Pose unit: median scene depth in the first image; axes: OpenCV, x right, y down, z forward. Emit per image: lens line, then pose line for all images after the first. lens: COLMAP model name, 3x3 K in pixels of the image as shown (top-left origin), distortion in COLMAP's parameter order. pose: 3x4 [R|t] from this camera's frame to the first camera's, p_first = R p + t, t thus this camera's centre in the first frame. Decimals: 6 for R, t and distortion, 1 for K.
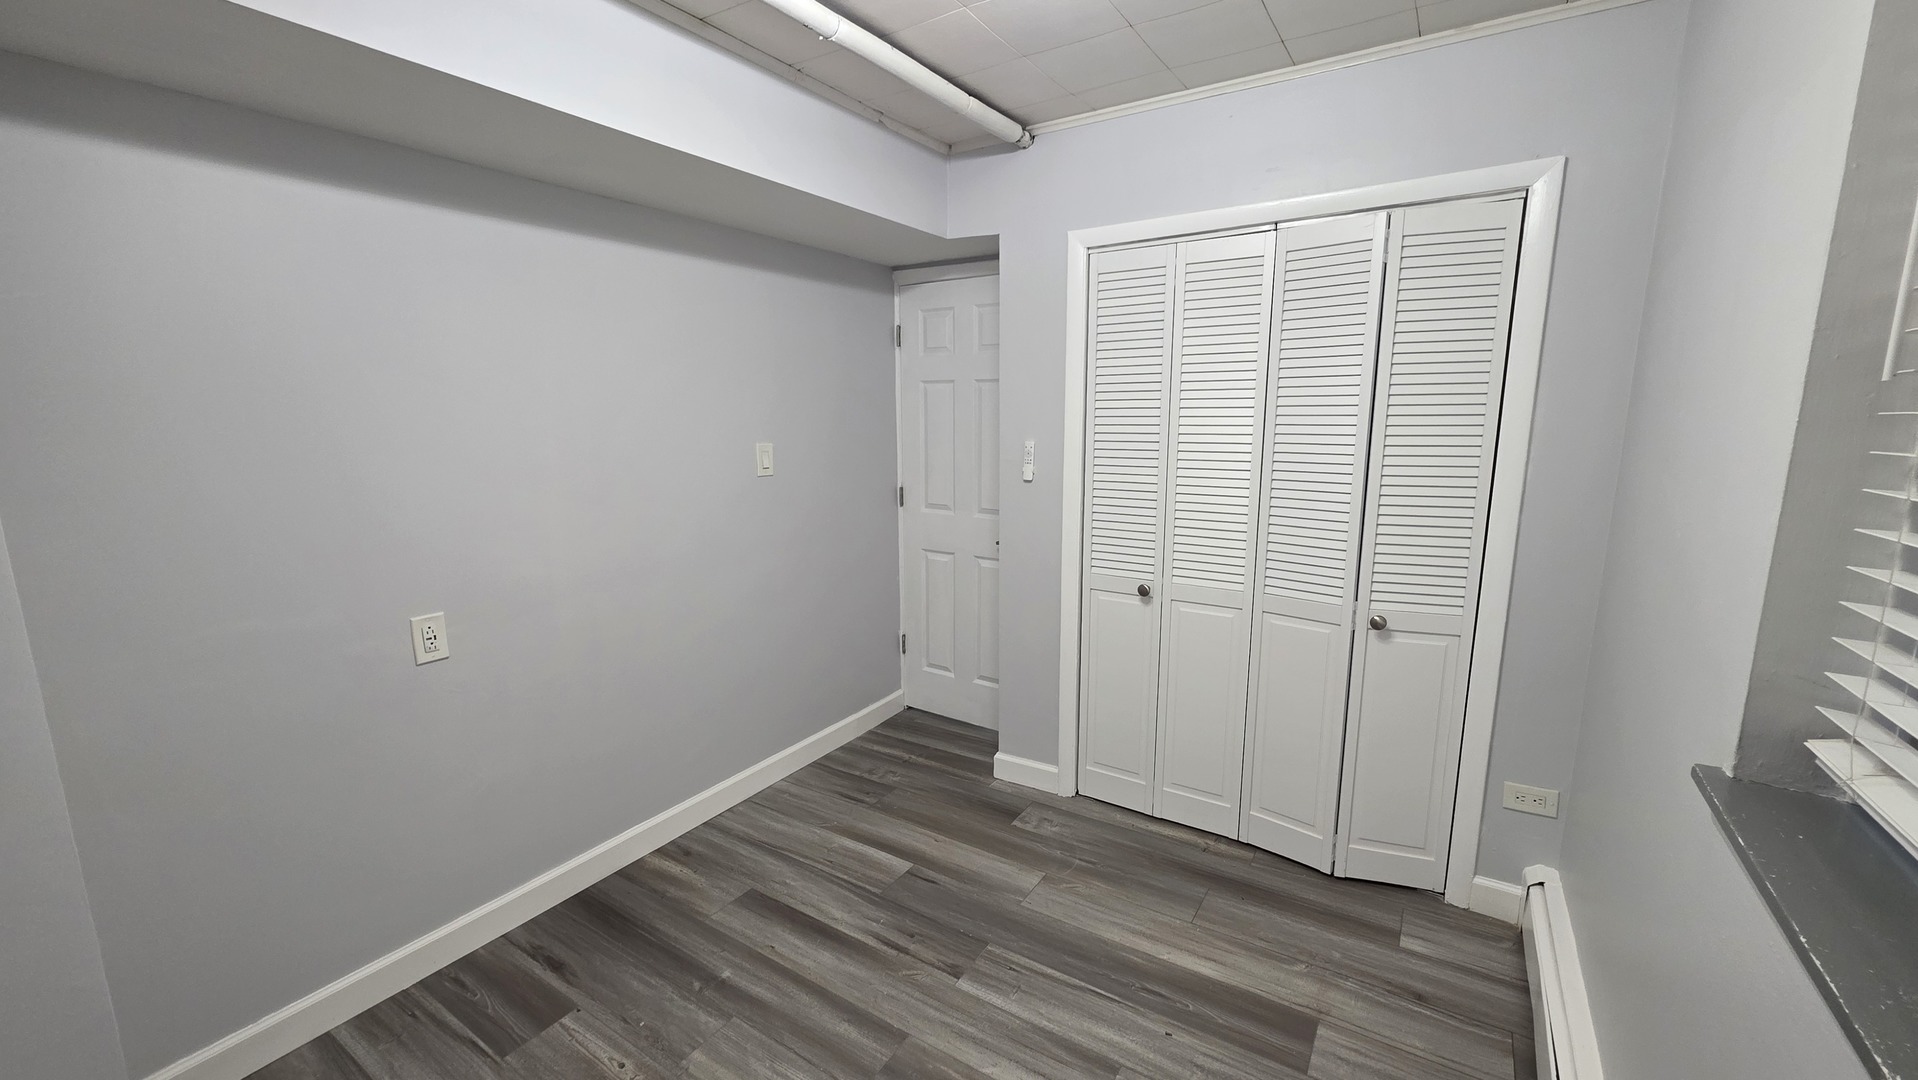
lens RADIAL K [[762.5, 0, 959.3], [0, 762.5, 544.1], [0, 0, 1]] dist [0.011796, -0.000076]
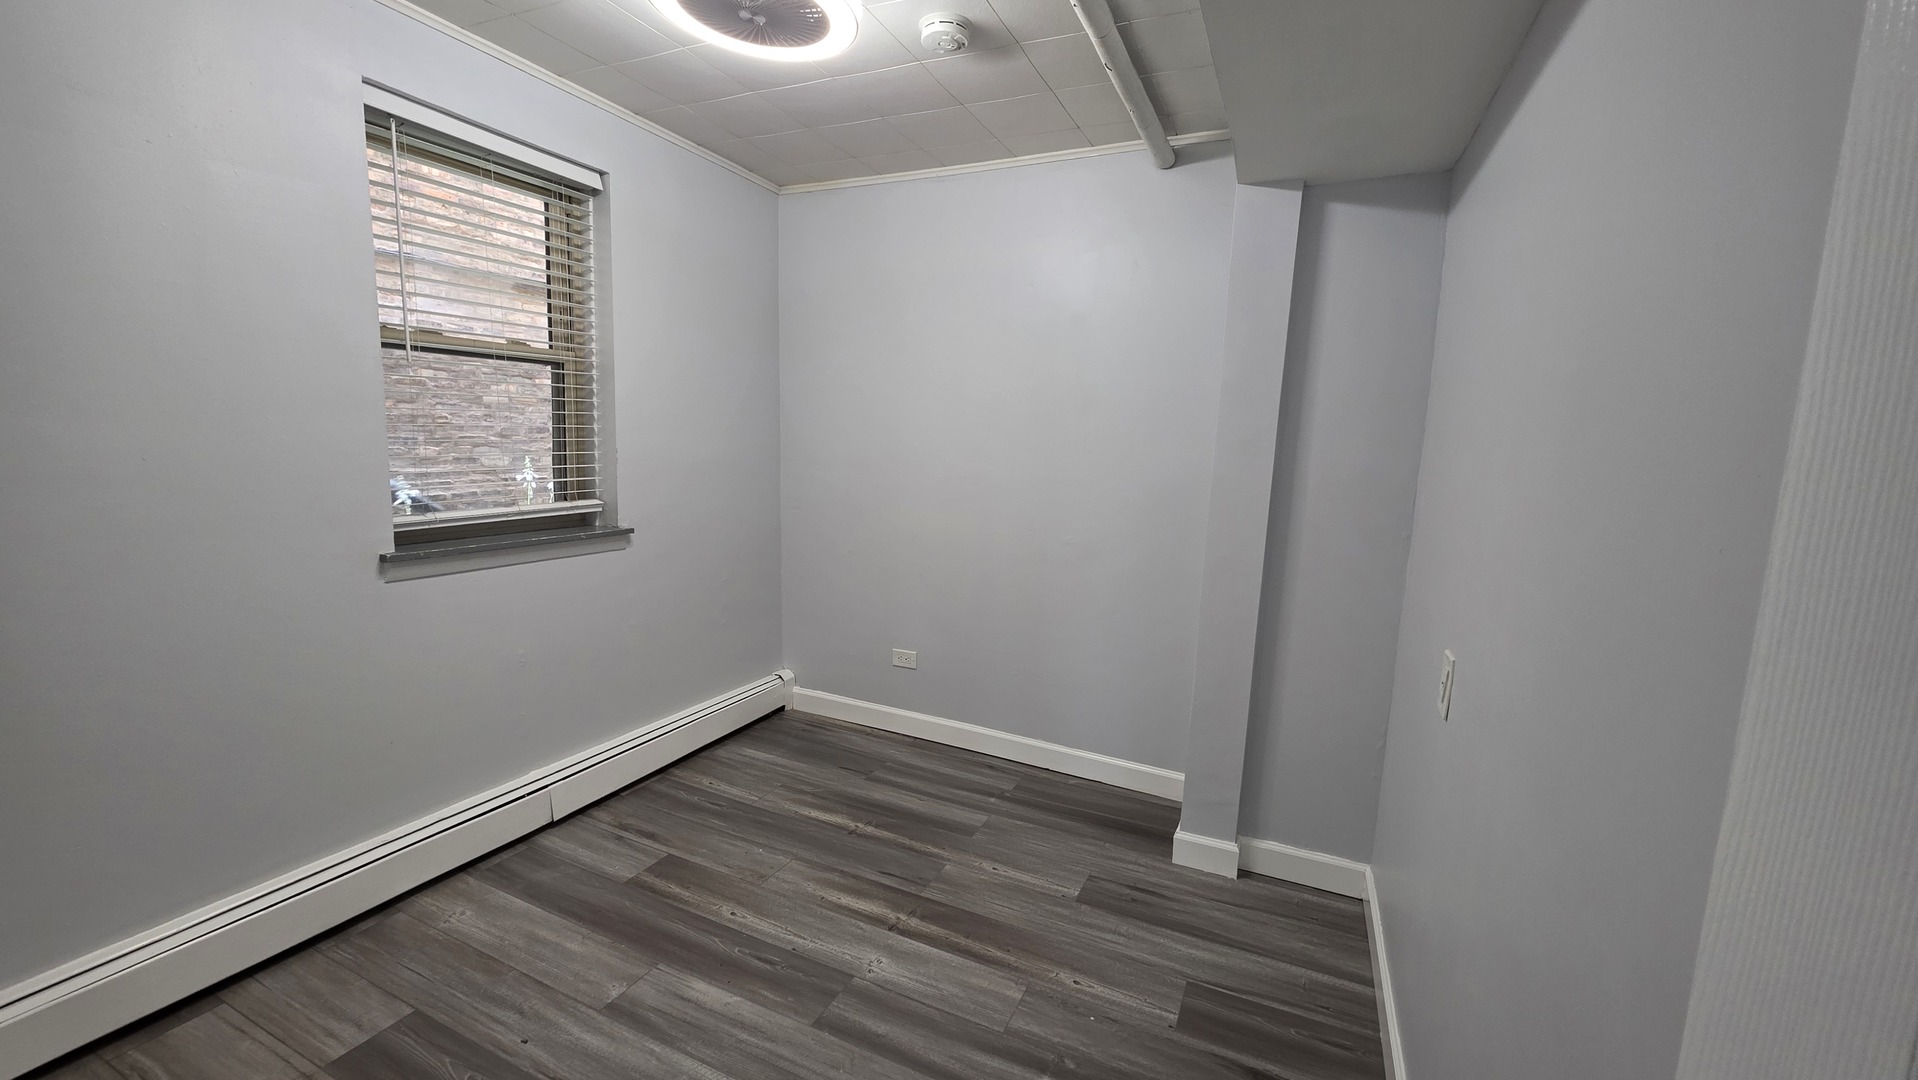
lens RADIAL K [[762.5, 0, 955.3], [0, 762.5, 538.5], [0, 0, 1]] dist [0.011796, -0.000076]
pose [[-0.990039, -0.007618, -0.140590, -0.103414], [-0.050598, 0.951078, 0.304780, -0.239082], [0.131390, 0.308857, -0.941989, 1.724351]]
